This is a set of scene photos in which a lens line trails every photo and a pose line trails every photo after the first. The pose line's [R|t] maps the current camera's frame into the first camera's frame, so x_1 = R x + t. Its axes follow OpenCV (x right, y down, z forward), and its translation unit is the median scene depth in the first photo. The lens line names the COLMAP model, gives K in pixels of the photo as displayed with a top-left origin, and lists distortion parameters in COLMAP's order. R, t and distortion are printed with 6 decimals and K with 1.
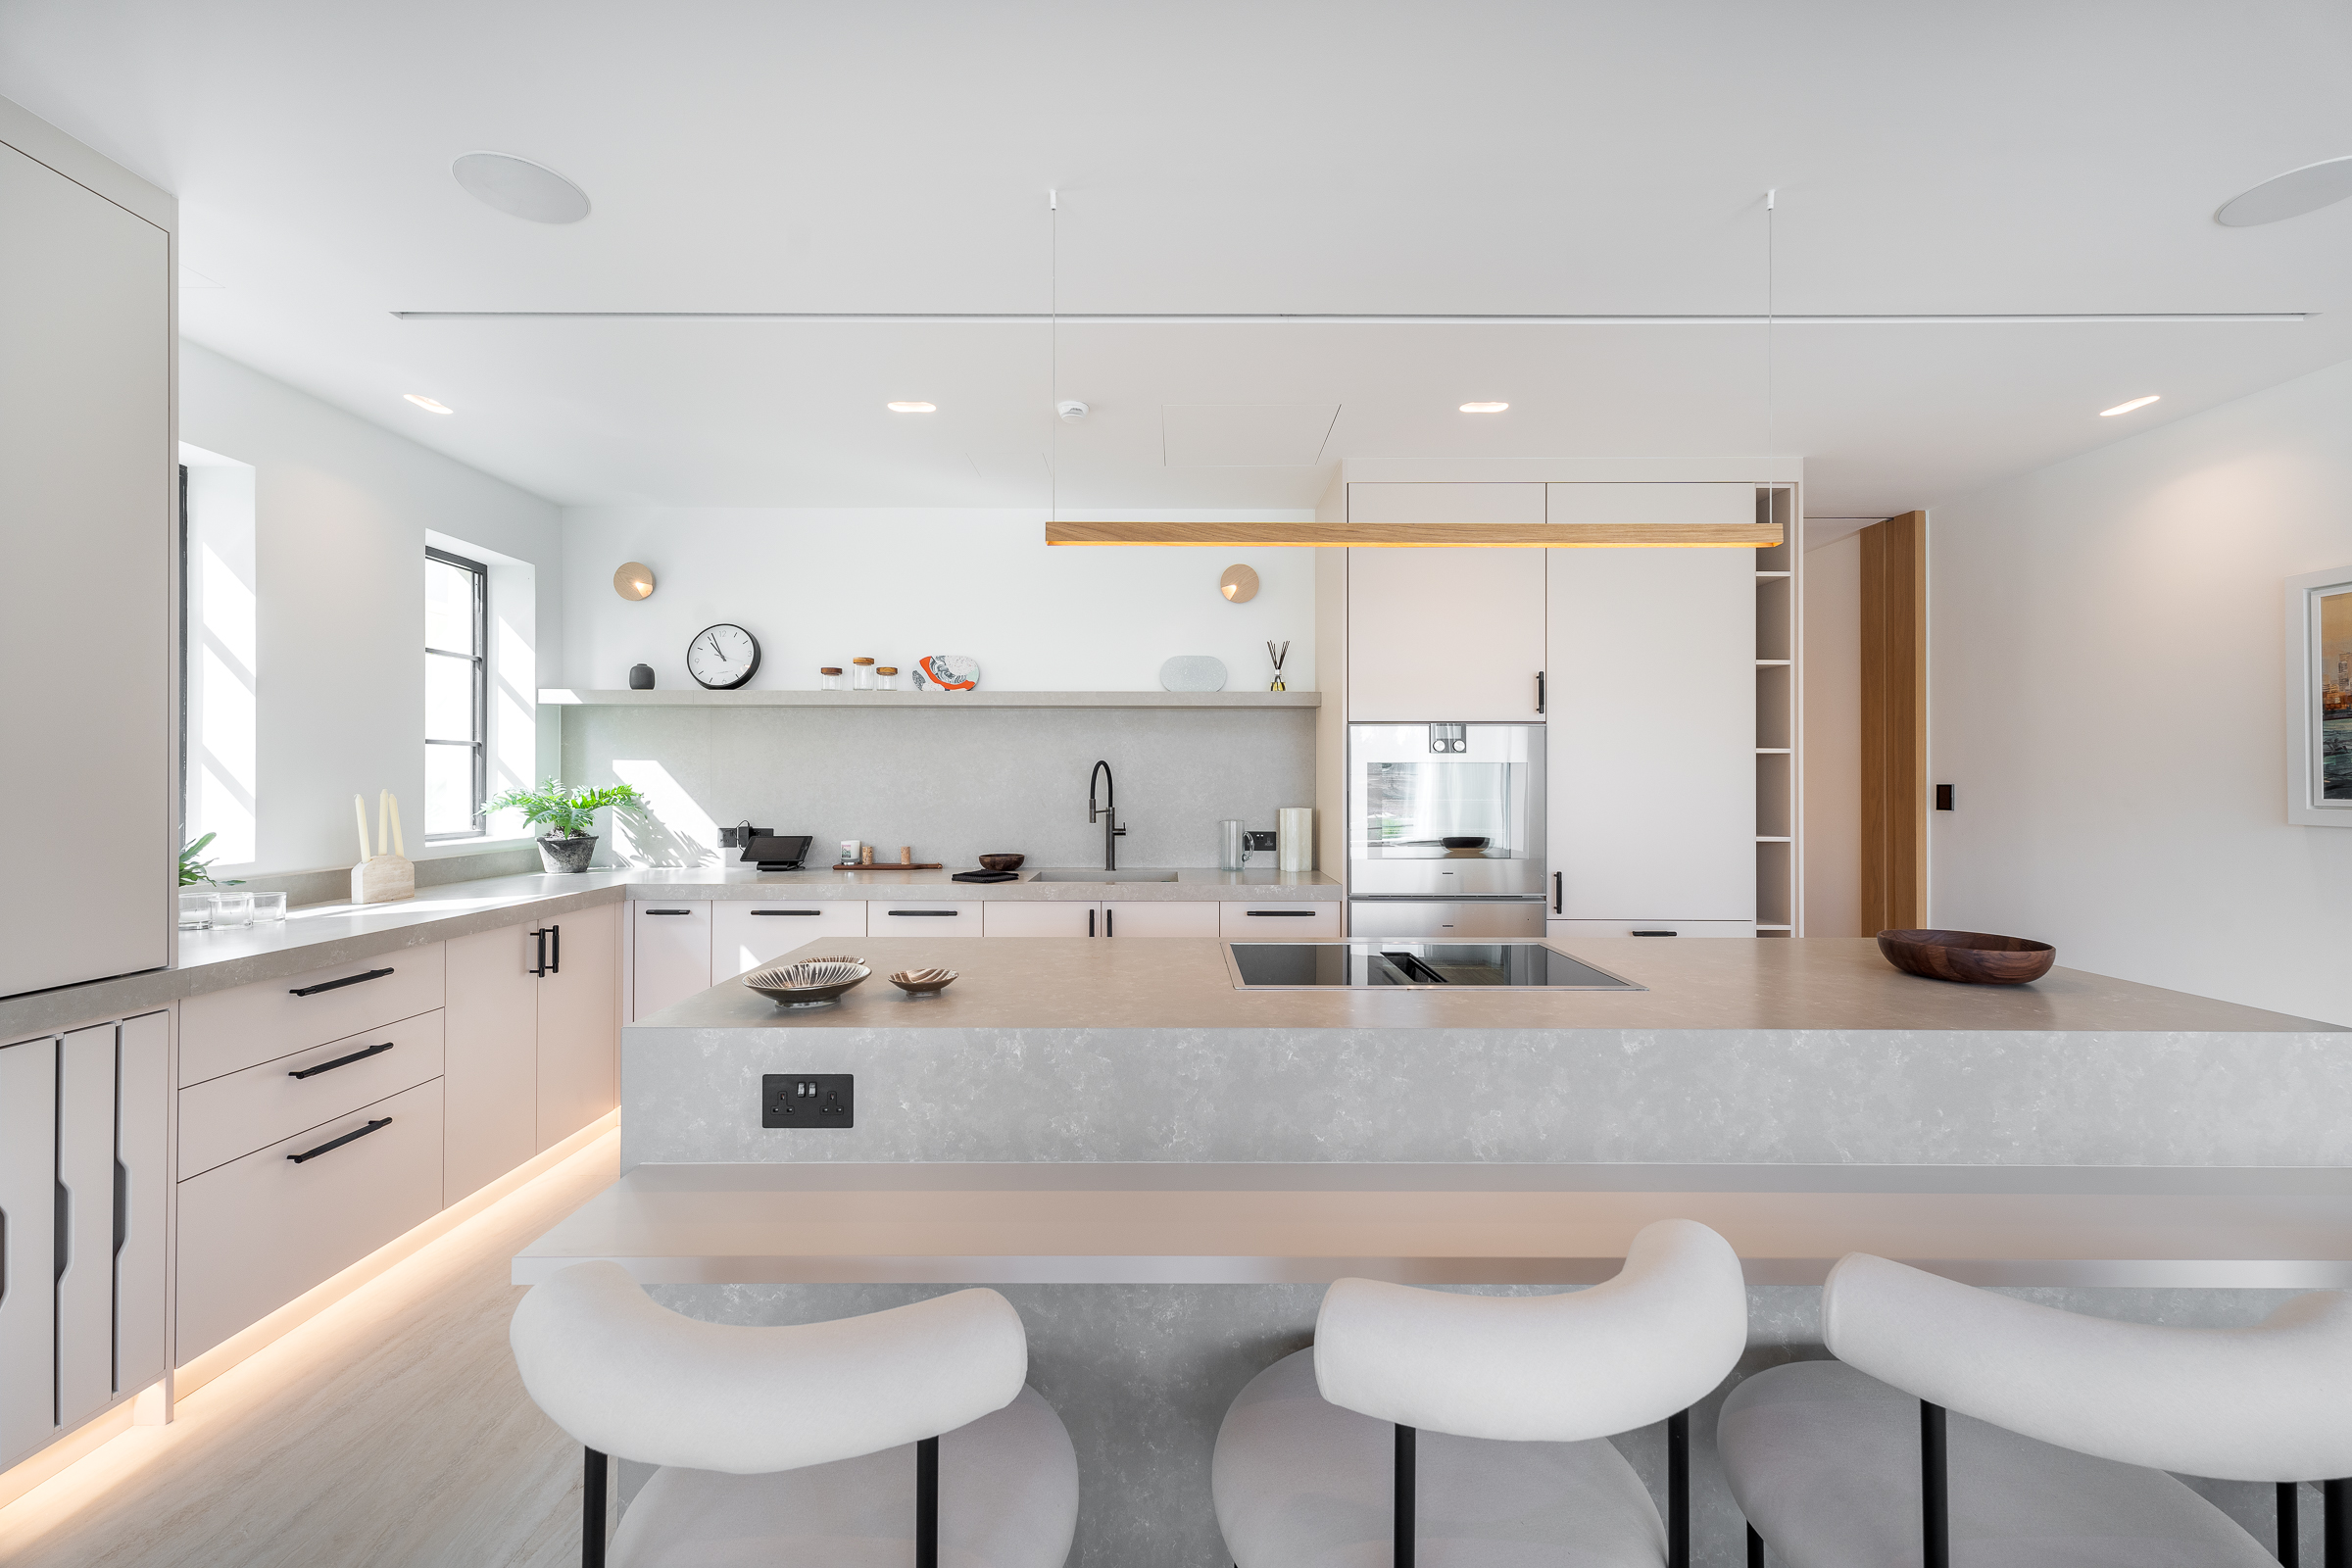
lens RADIAL K [[945.7, 0, 1176.0], [0, 945.7, 784.0], [0, 0, 1]] dist [0.001273, 0.000097]
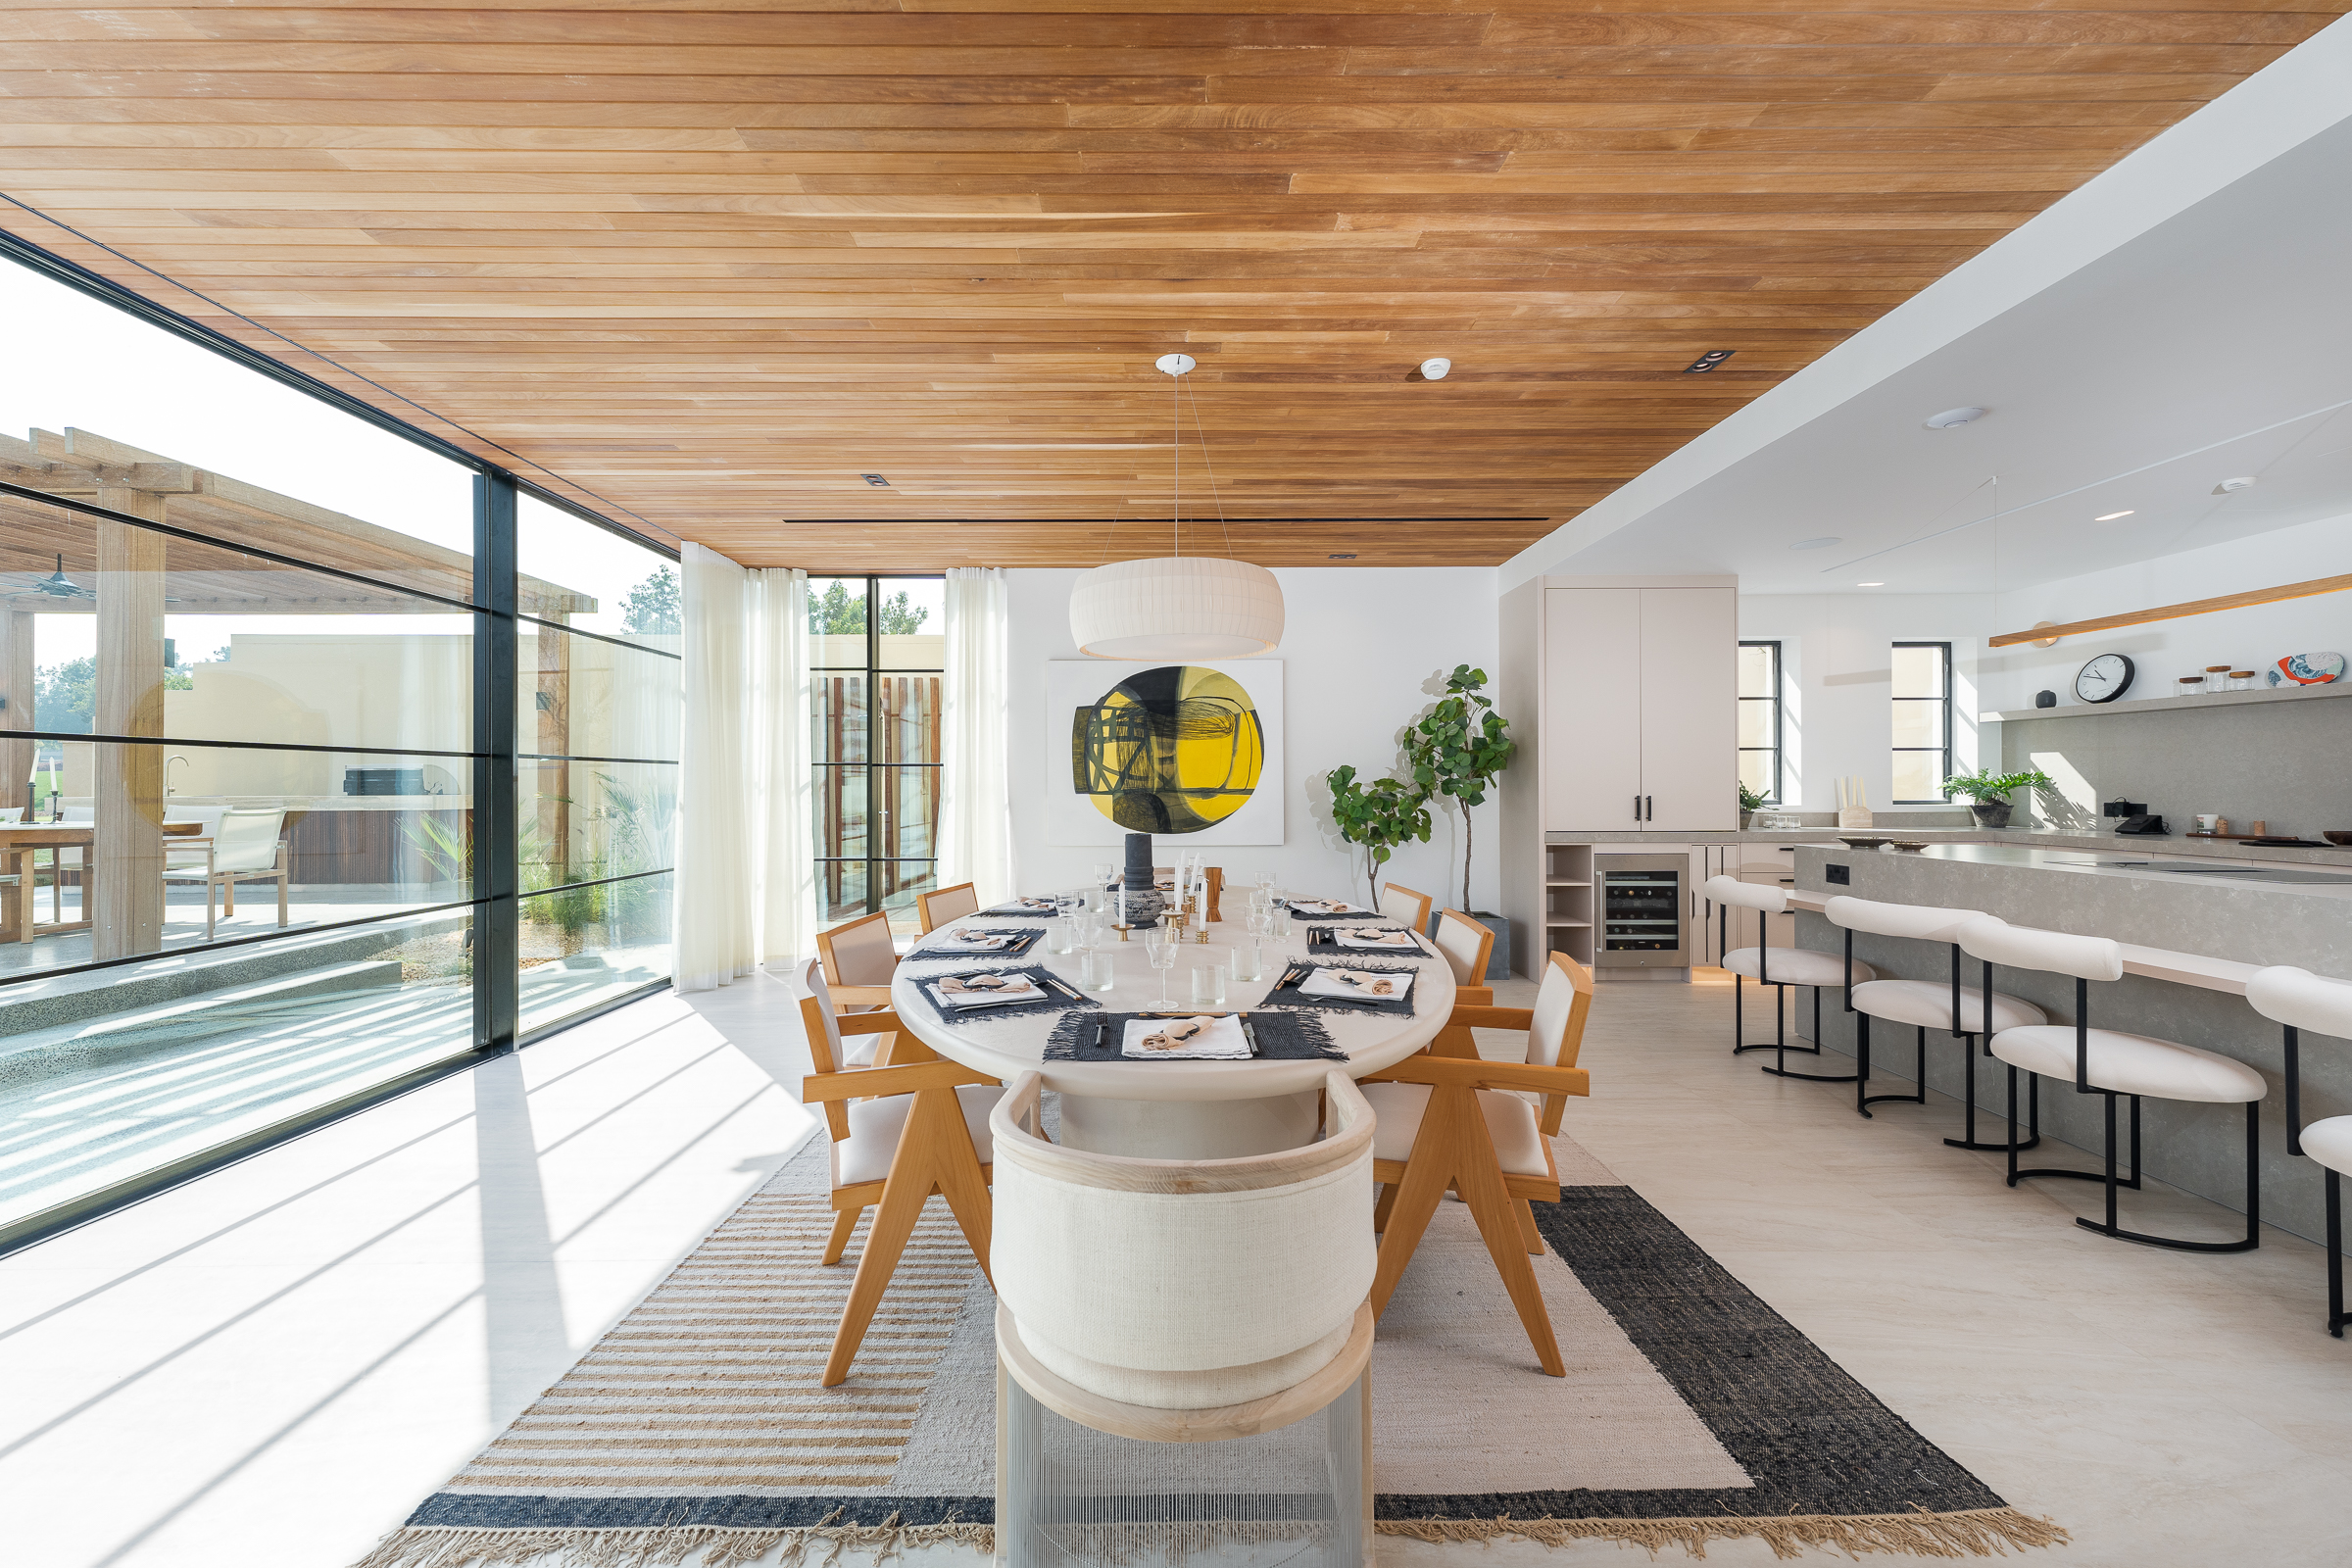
lens RADIAL K [[945.7, 0, 1176.0], [0, 945.7, 784.0], [0, 0, 1]] dist [0.001273, 0.000097]
pose [[0.002041, -0.002462, -0.999995, 0.922482], [0.000287, 0.999997, -0.002461, 0.024609], [0.999998, -0.000282, 0.002041, -0.380266]]
